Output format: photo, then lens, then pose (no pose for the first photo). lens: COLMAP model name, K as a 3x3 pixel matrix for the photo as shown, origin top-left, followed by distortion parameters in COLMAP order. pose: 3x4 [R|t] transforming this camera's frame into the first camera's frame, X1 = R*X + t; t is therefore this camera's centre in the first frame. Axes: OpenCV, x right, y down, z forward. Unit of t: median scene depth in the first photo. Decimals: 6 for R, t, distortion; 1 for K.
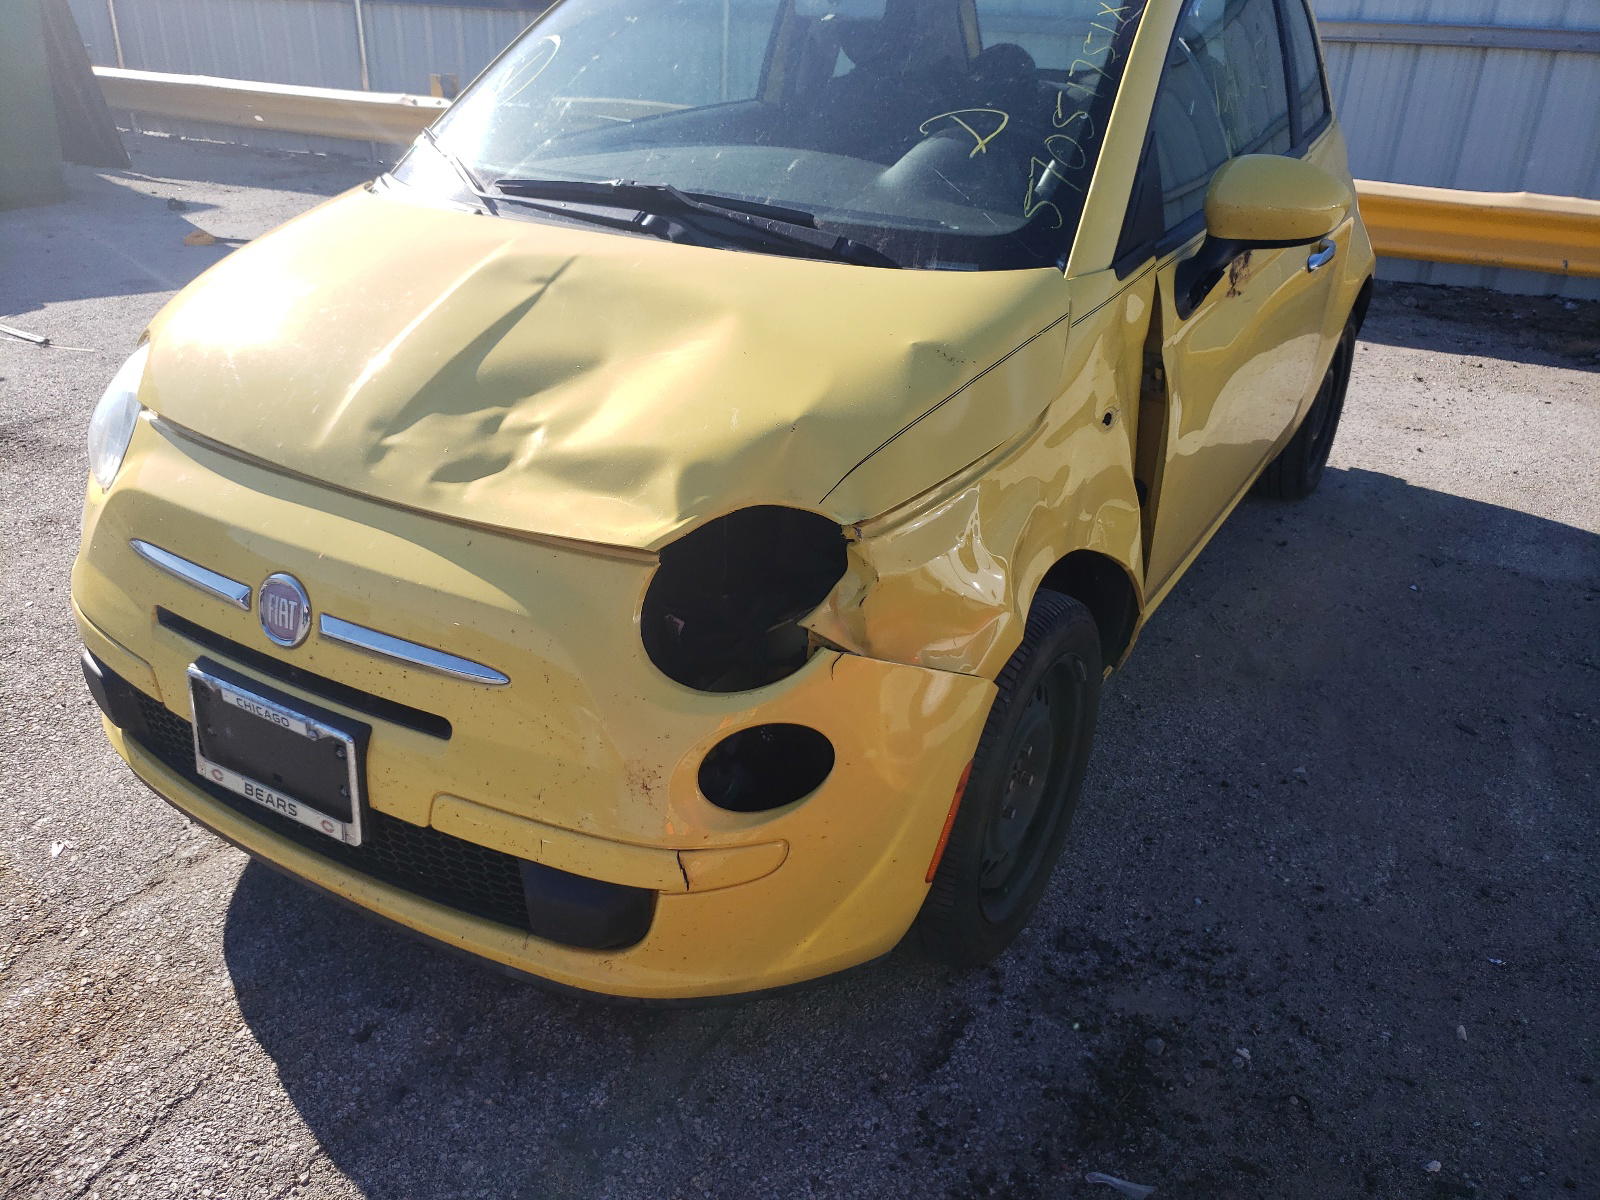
lens RADIAL K [[1234.8, 0, 776.9], [0, 1234.8, 605.7], [0, 0, 1]] dist [0.009494, 0.009286]
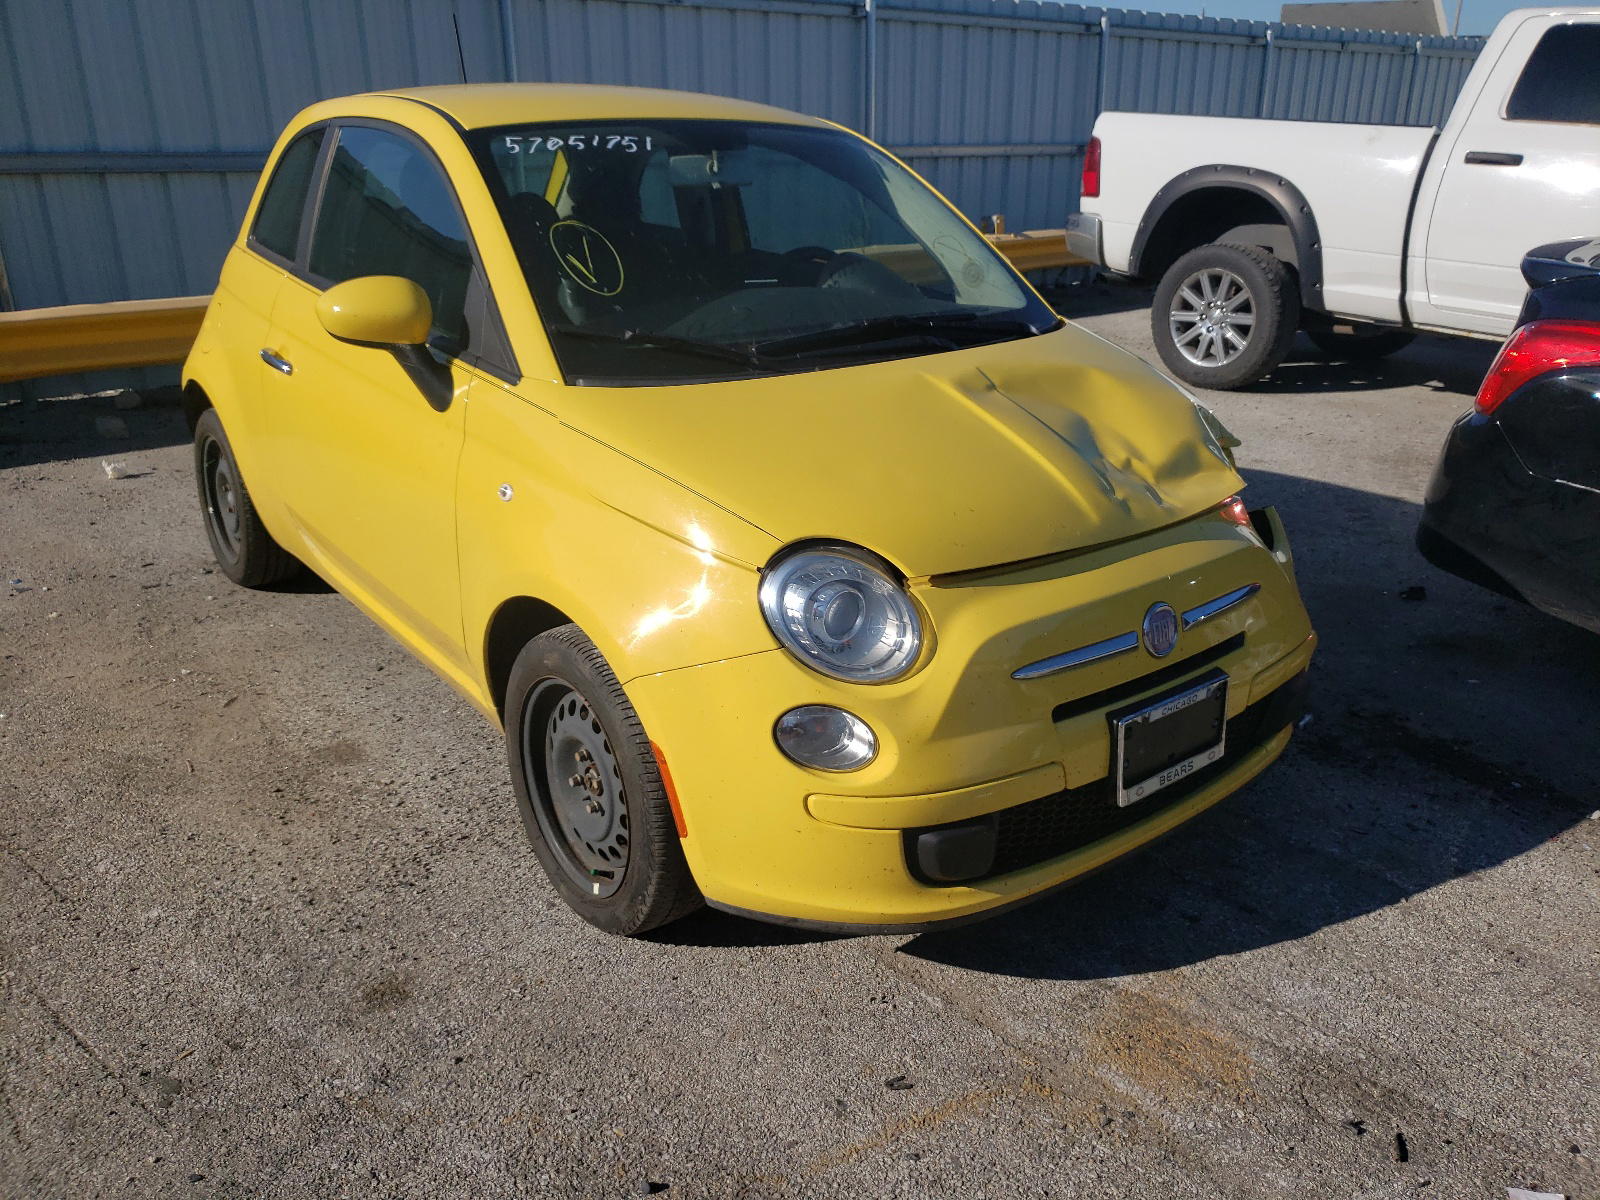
lens RADIAL K [[1234.8, 0, 776.9], [0, 1234.8, 605.7], [0, 0, 1]] dist [0.009494, 0.009286]
pose [[0.354325, -0.355511, 0.864908, -1.450773], [0.418417, 0.887434, 0.193358, -0.388924], [-0.836290, 0.293381, 0.463192, 0.605060]]
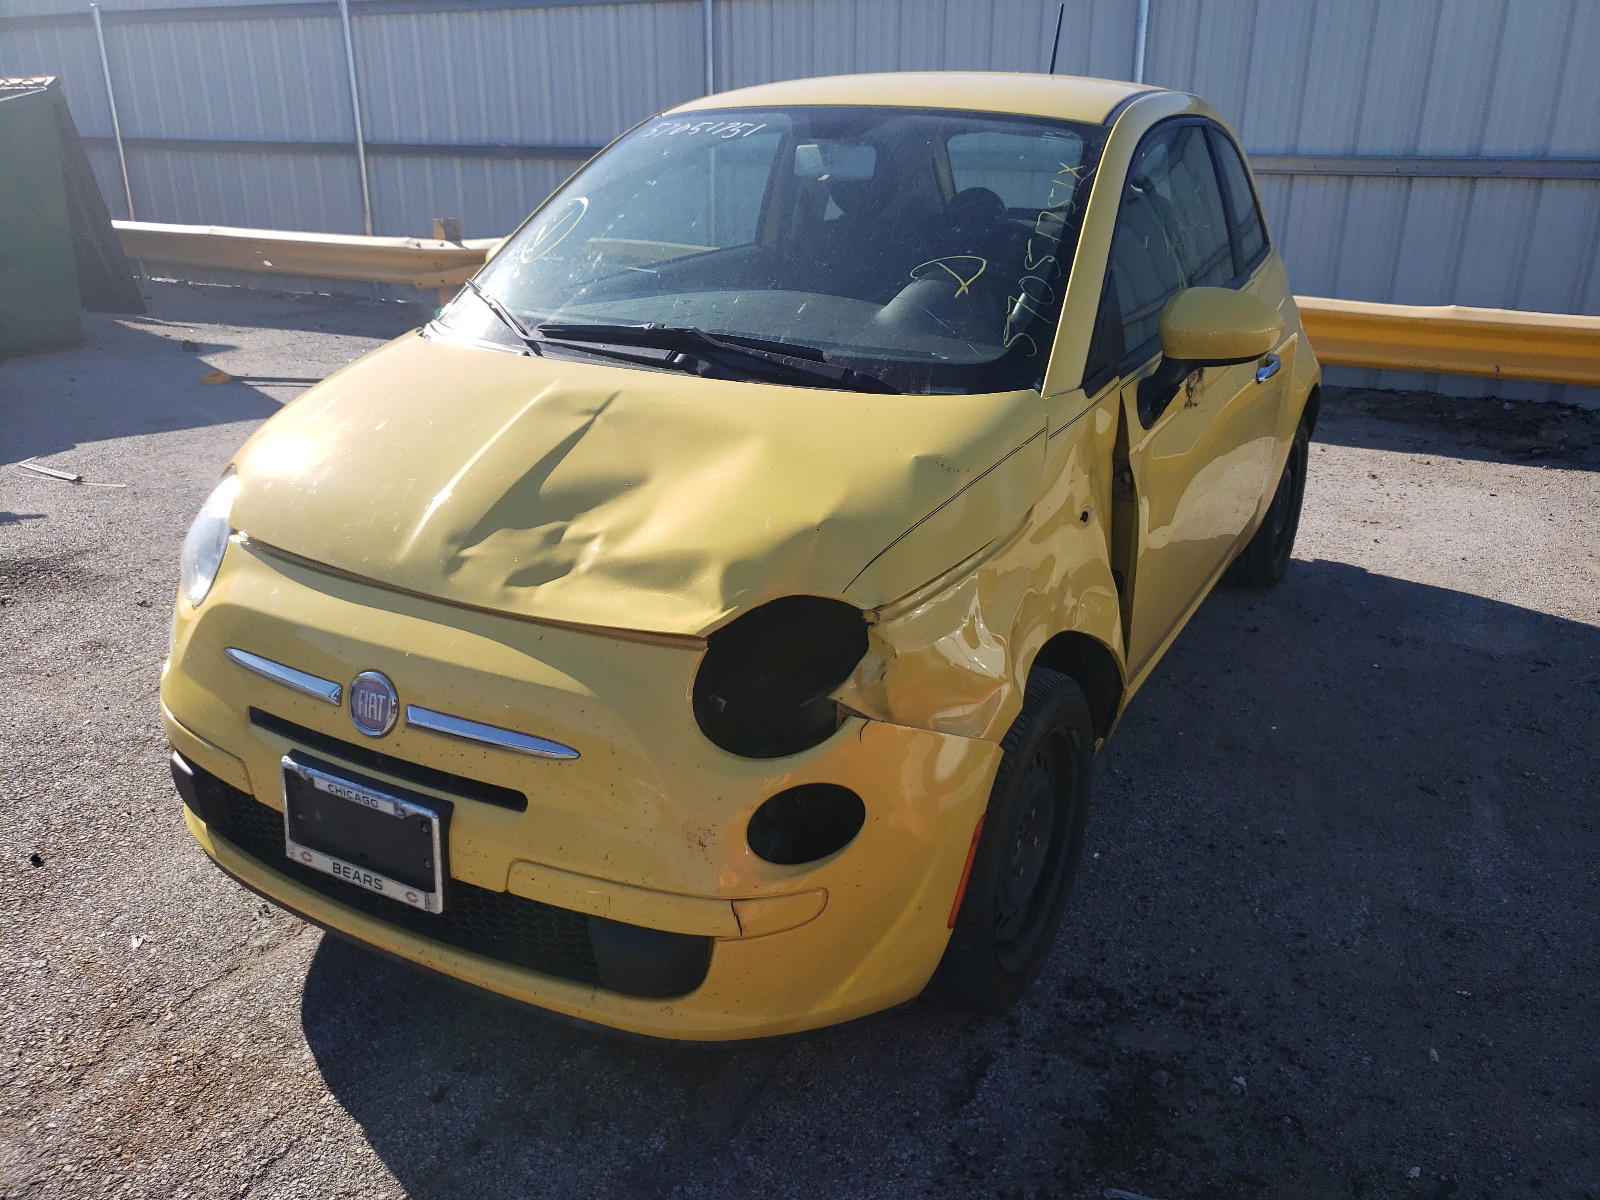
lens RADIAL K [[1224.7, 0, 803.6], [0, 1224.7, 595.5], [0, 0, 1]] dist [0.014273, 0.005678]
pose [[0.999085, -0.031546, 0.028870, -0.028252], [0.034246, 0.994559, -0.098380, 0.024740], [-0.025610, 0.099279, 0.994730, -0.118038]]
